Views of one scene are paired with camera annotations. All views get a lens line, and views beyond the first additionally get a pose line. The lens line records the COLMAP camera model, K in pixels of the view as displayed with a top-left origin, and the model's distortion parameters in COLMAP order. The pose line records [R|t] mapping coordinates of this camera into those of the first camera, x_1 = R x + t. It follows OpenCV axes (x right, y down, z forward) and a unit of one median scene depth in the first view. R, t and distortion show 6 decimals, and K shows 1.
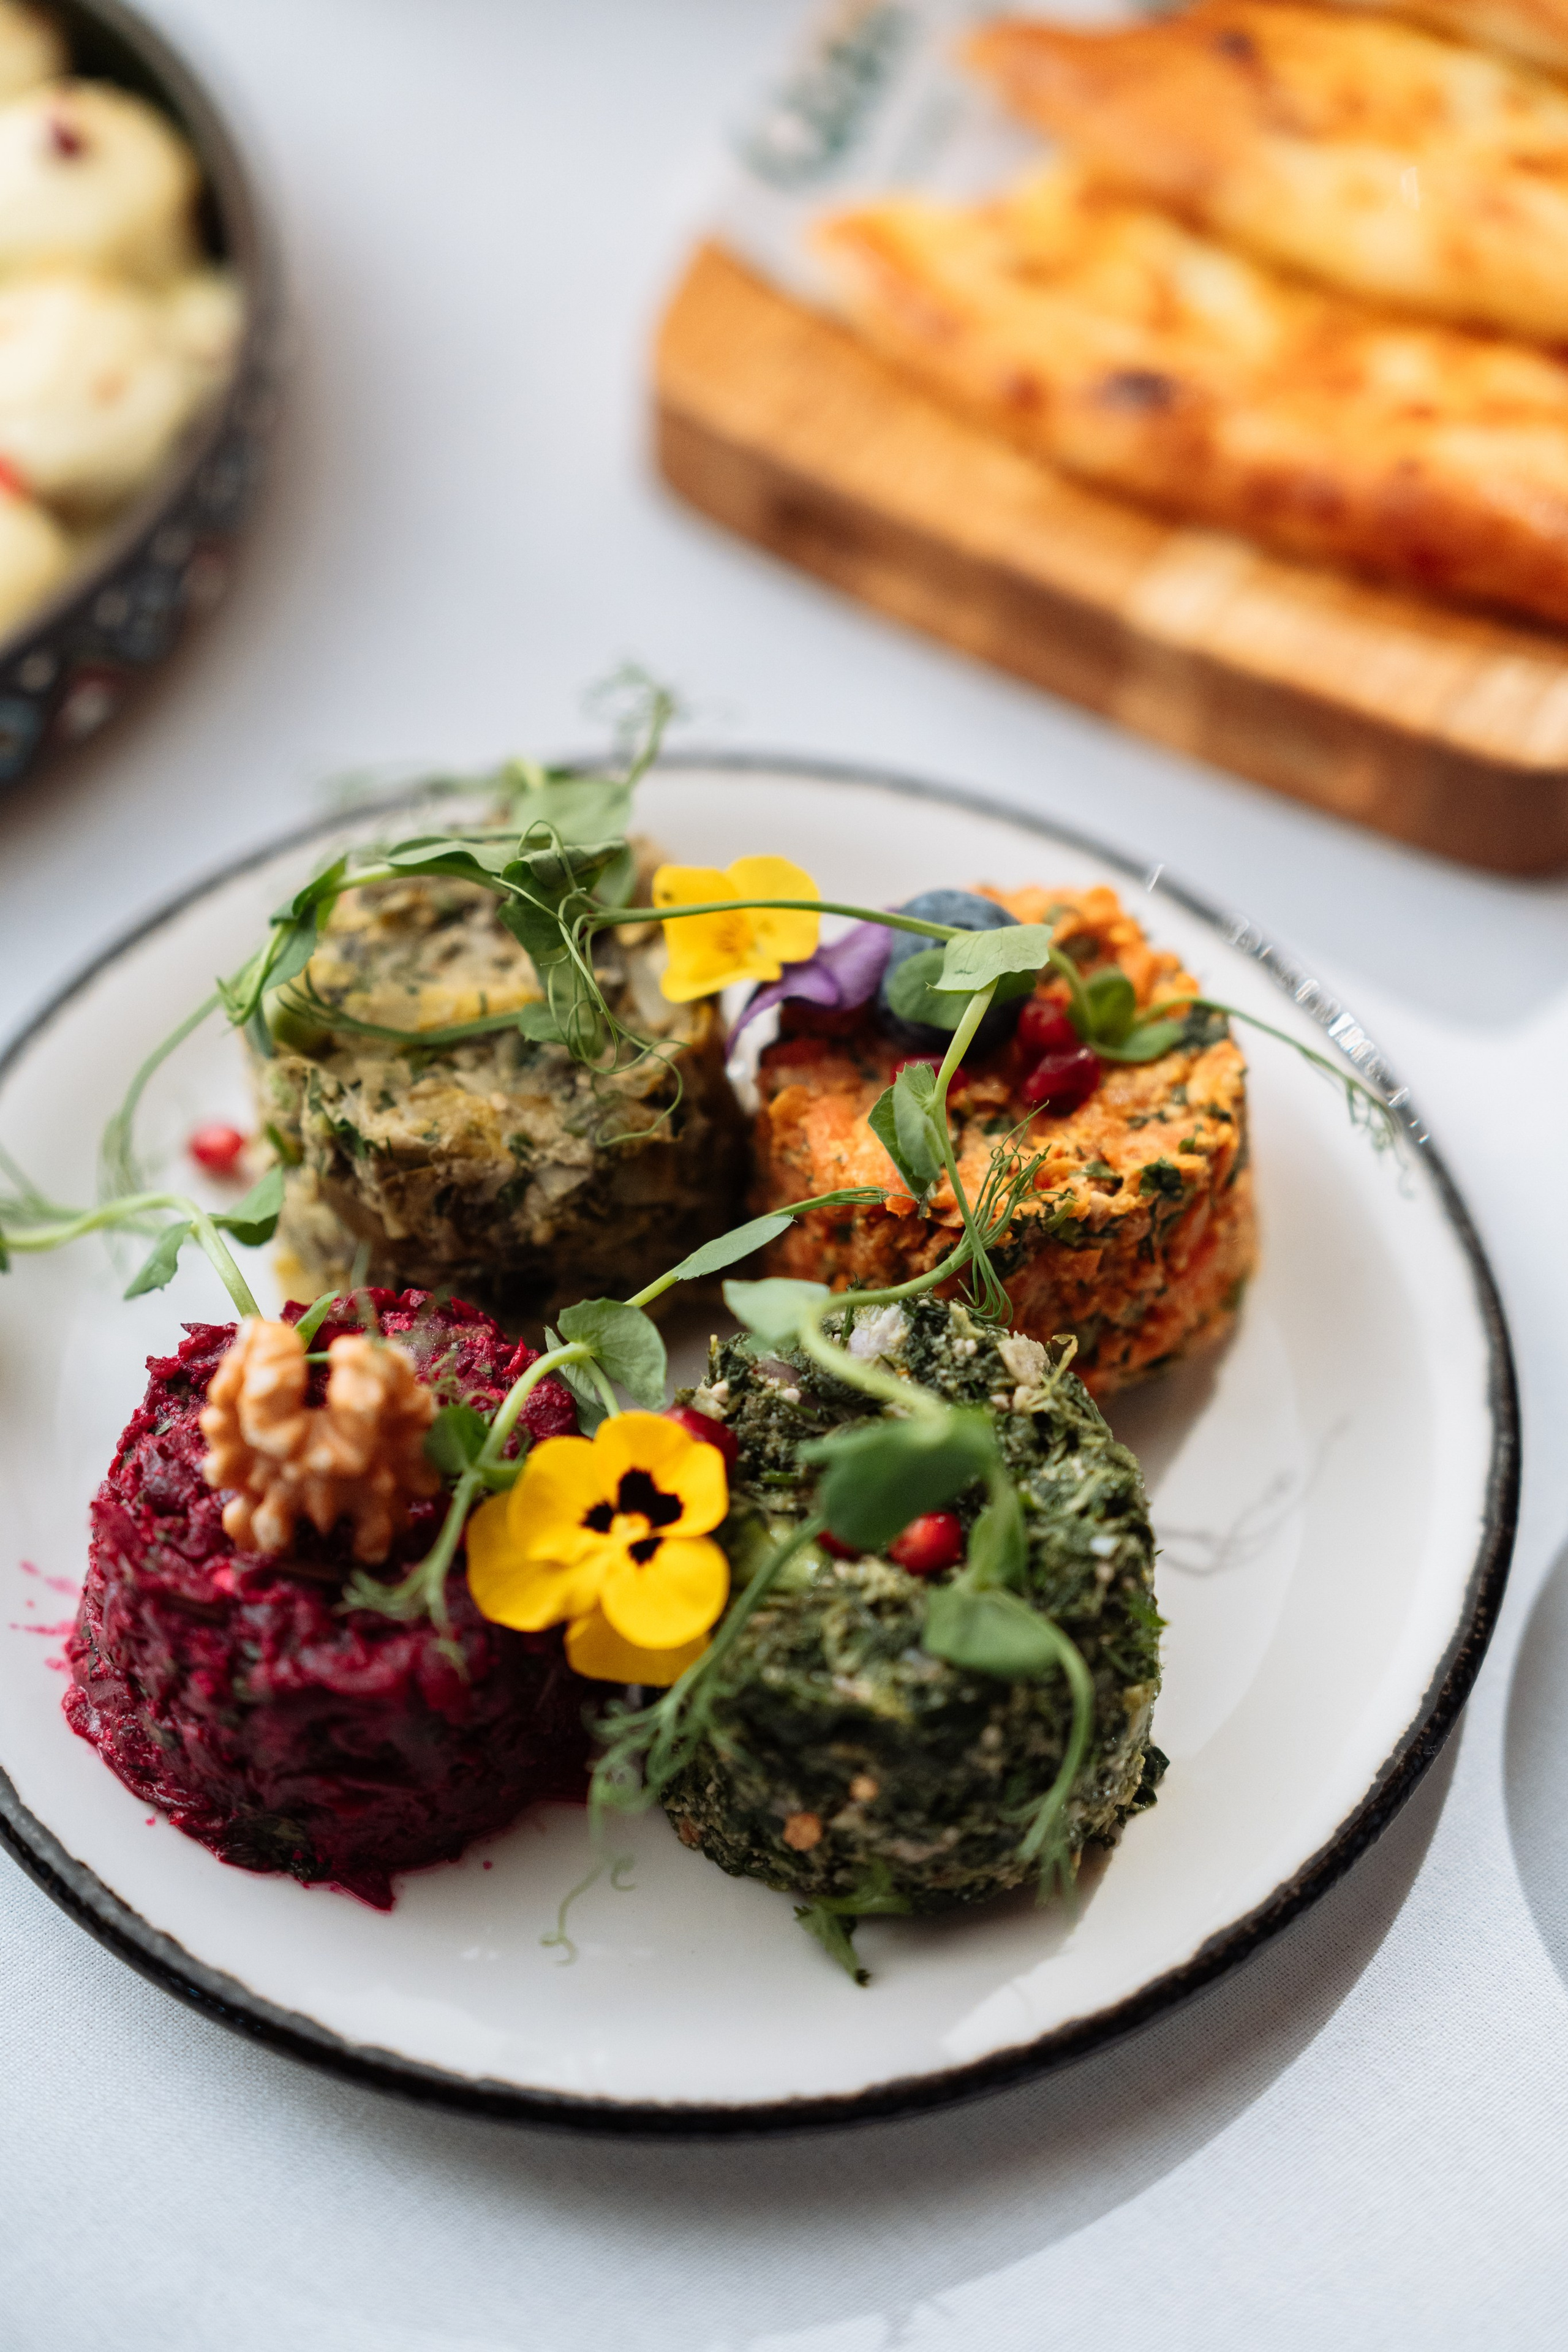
lens RADIAL K [[4632.2, 0, 772.6], [0, 4632.2, 1178.3], [0, 0, 1]] dist [-0.008845, 0.113067]
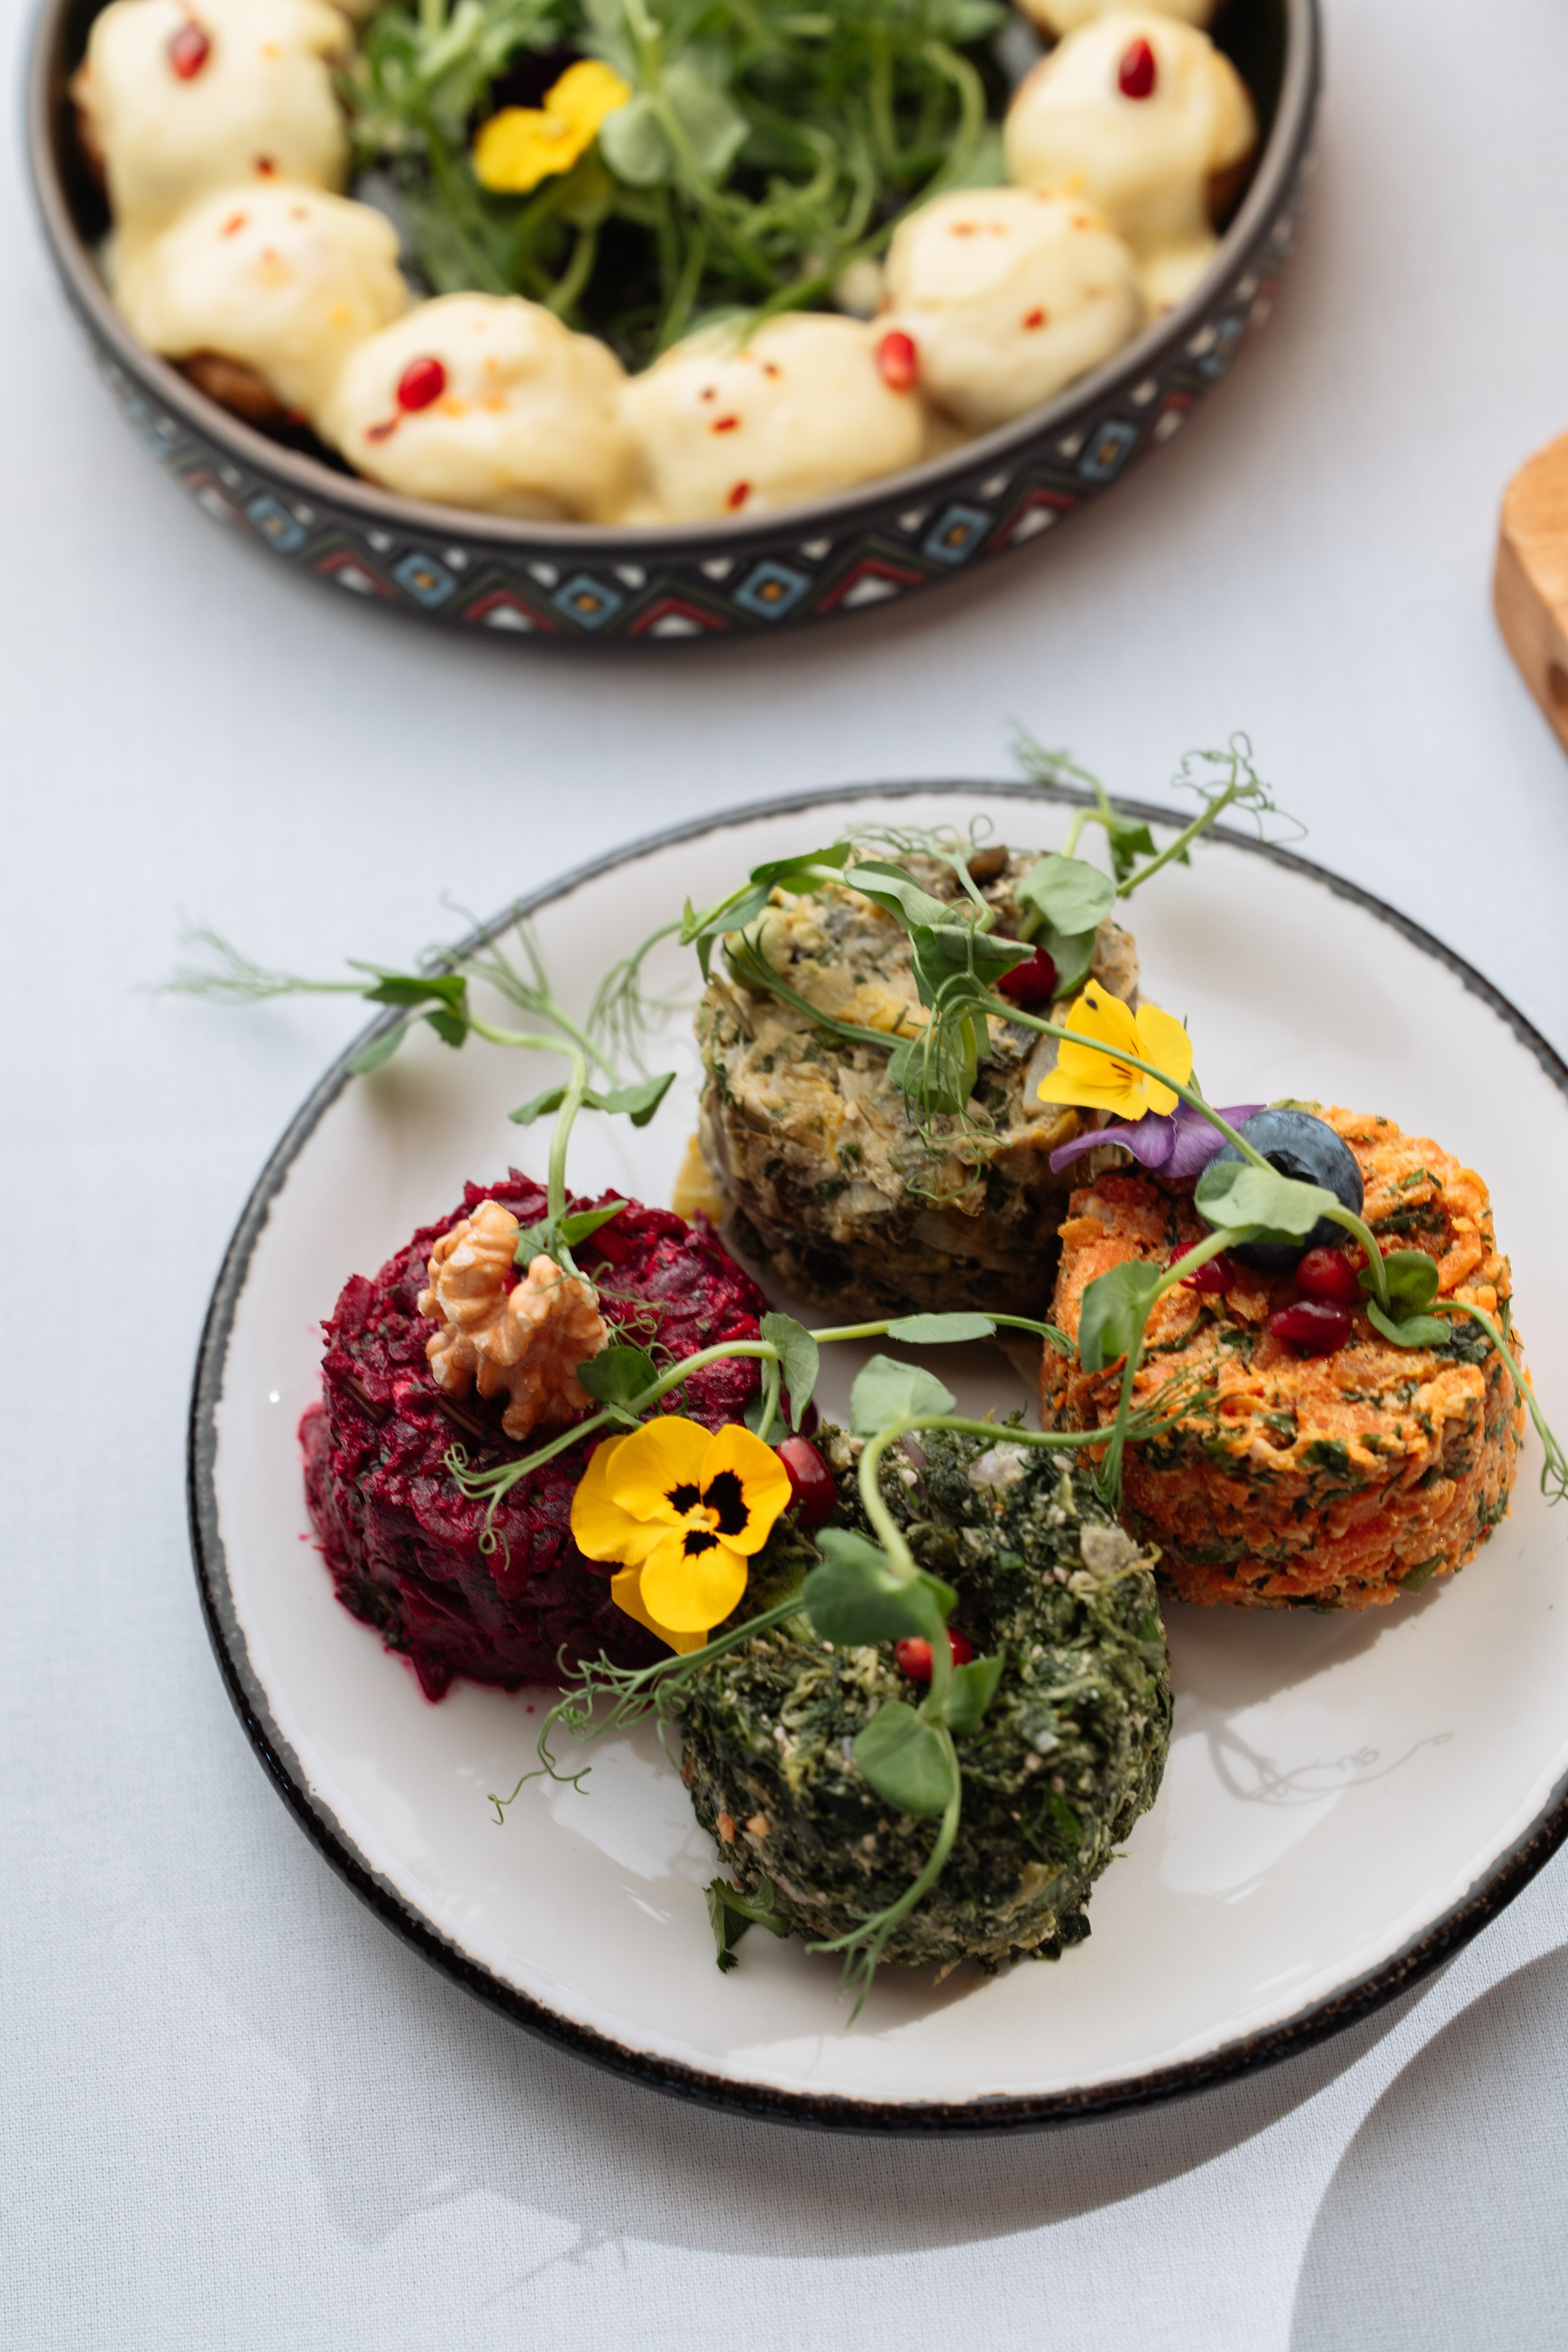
lens RADIAL K [[4484.0, 0, 784.0], [0, 4484.0, 1176.0], [0, 0, 1]] dist [0.006812, -0.195132]
pose [[0.822835, 0.452094, -0.344315, 0.312744], [-0.401935, 0.891313, 0.209784, -0.227636], [0.401734, -0.034226, 0.915116, 0.014162]]
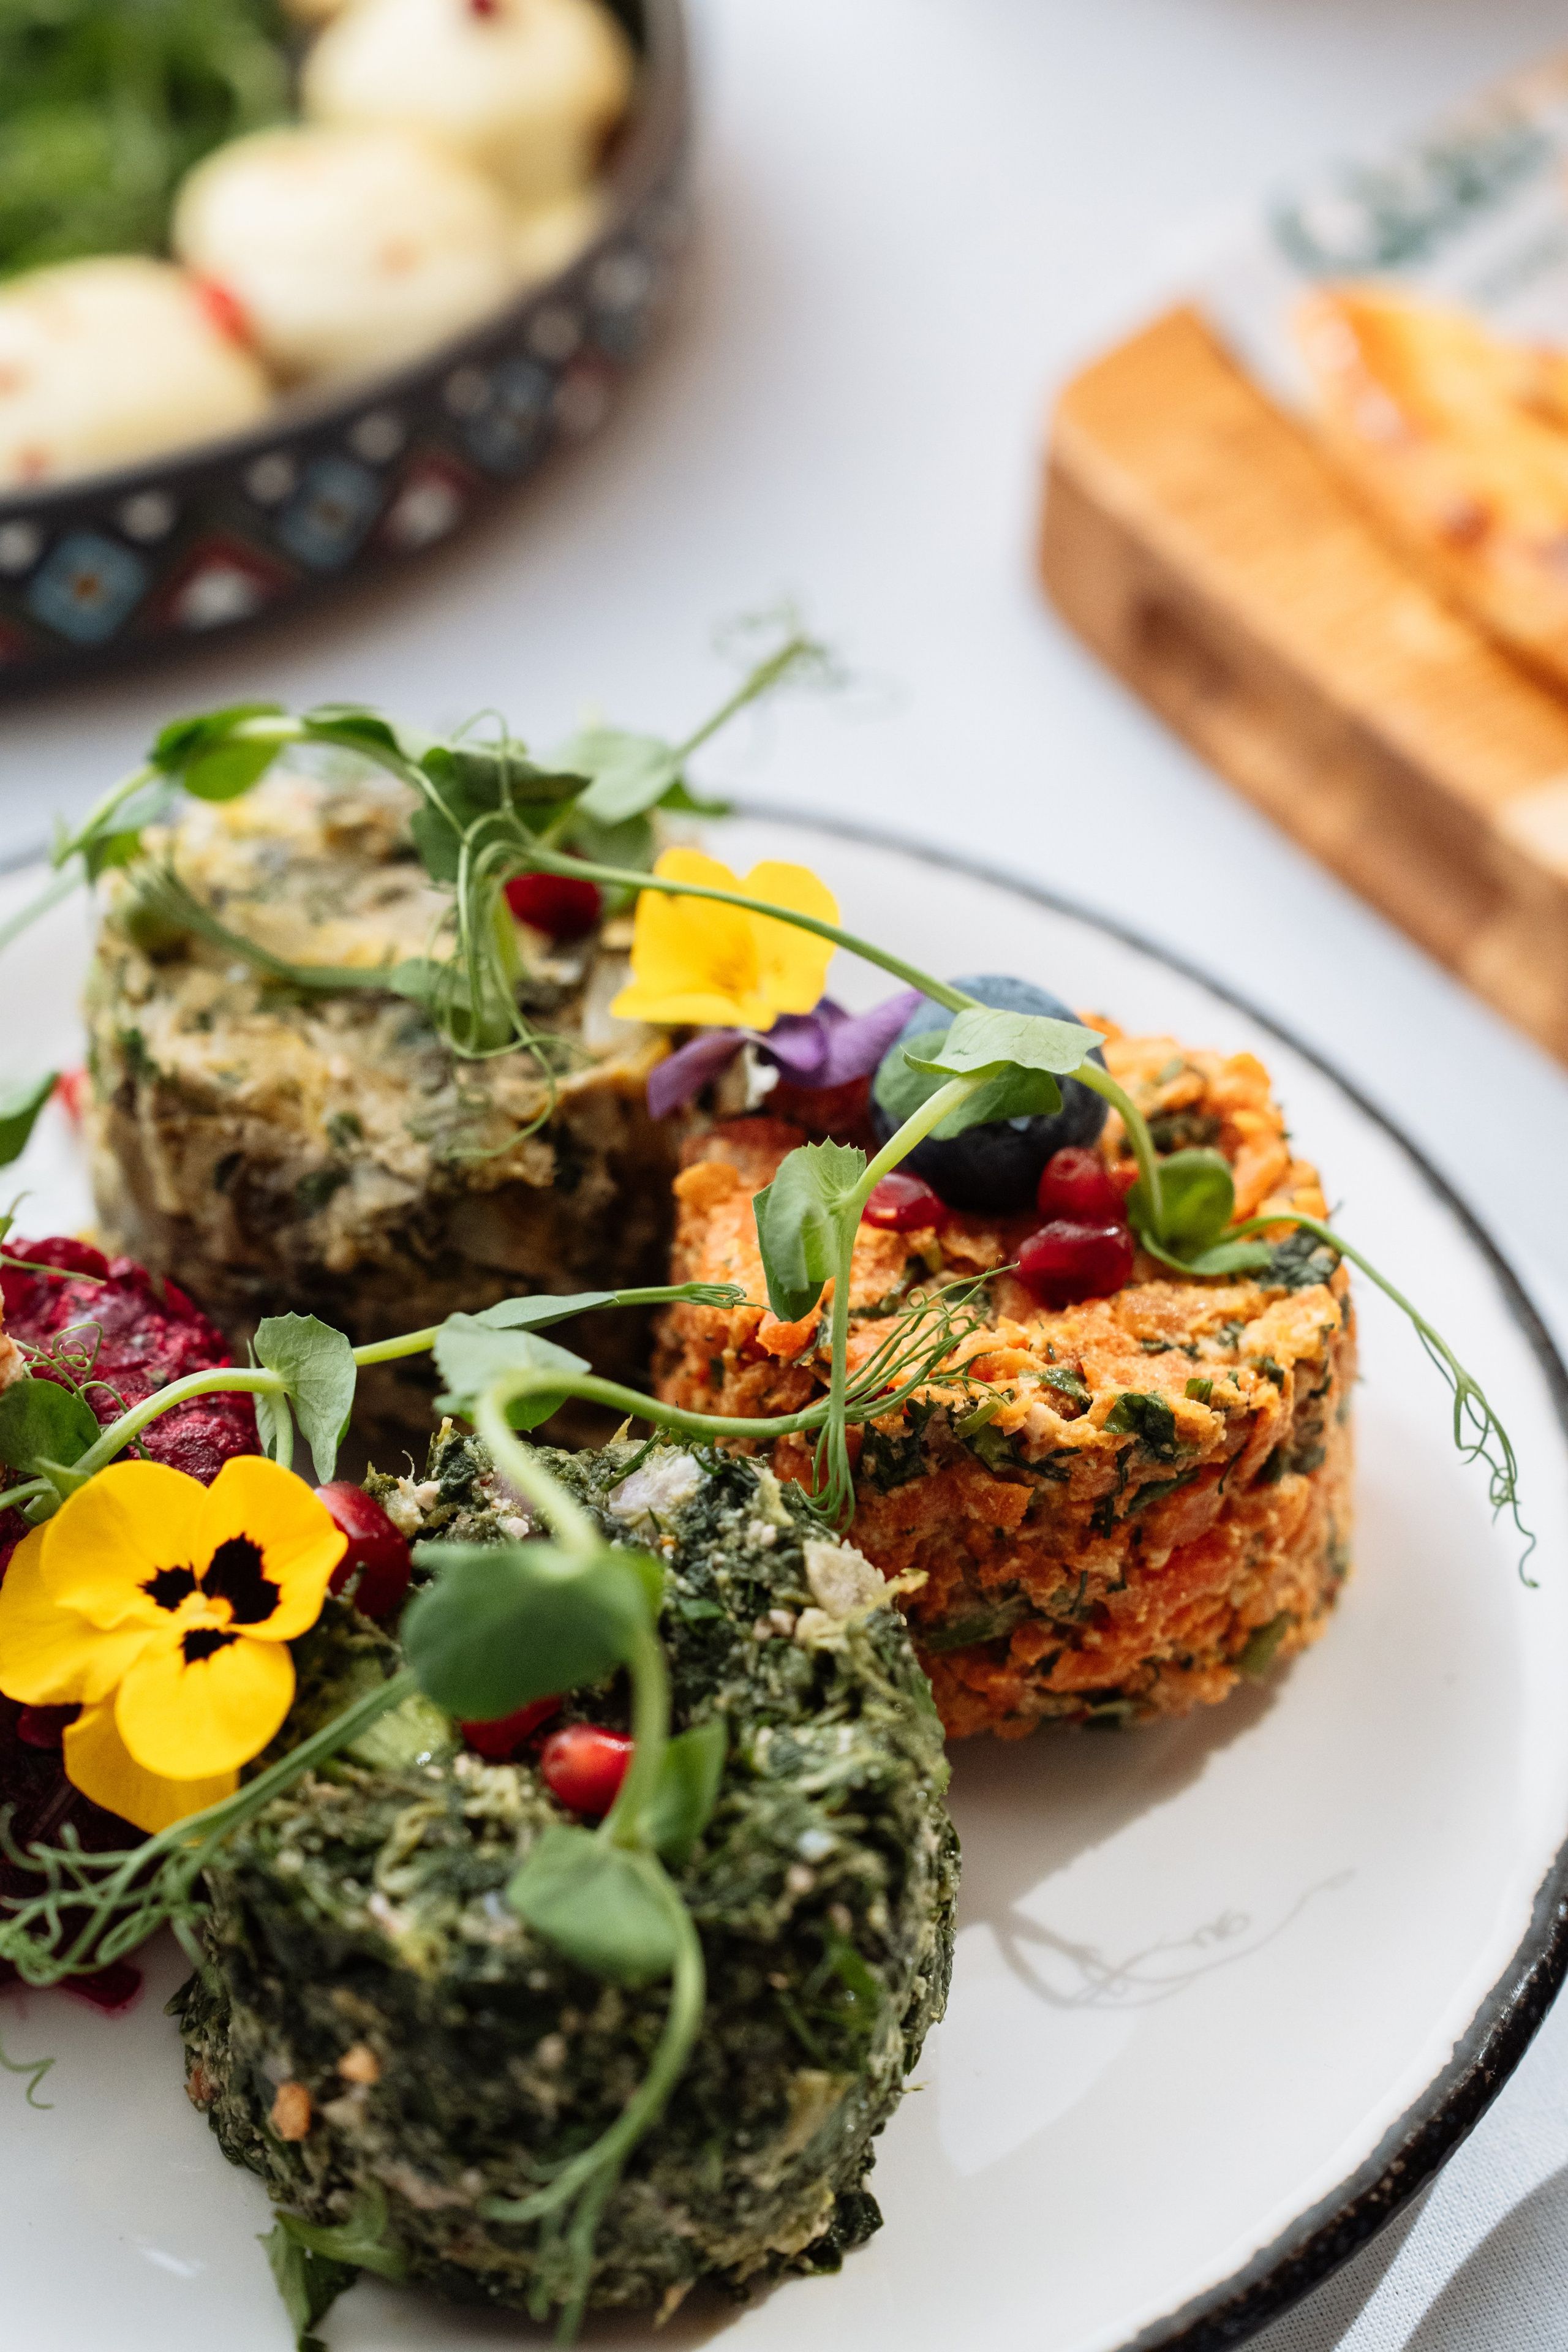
lens RADIAL K [[4484.0, 0, 784.0], [0, 4484.0, 1176.0], [0, 0, 1]] dist [0.006812, -0.195132]
pose [[0.927634, 0.277600, -0.249867, 0.197230], [-0.312181, 0.943551, -0.110698, 0.058934], [0.205032, 0.180691, 0.961932, 0.337685]]
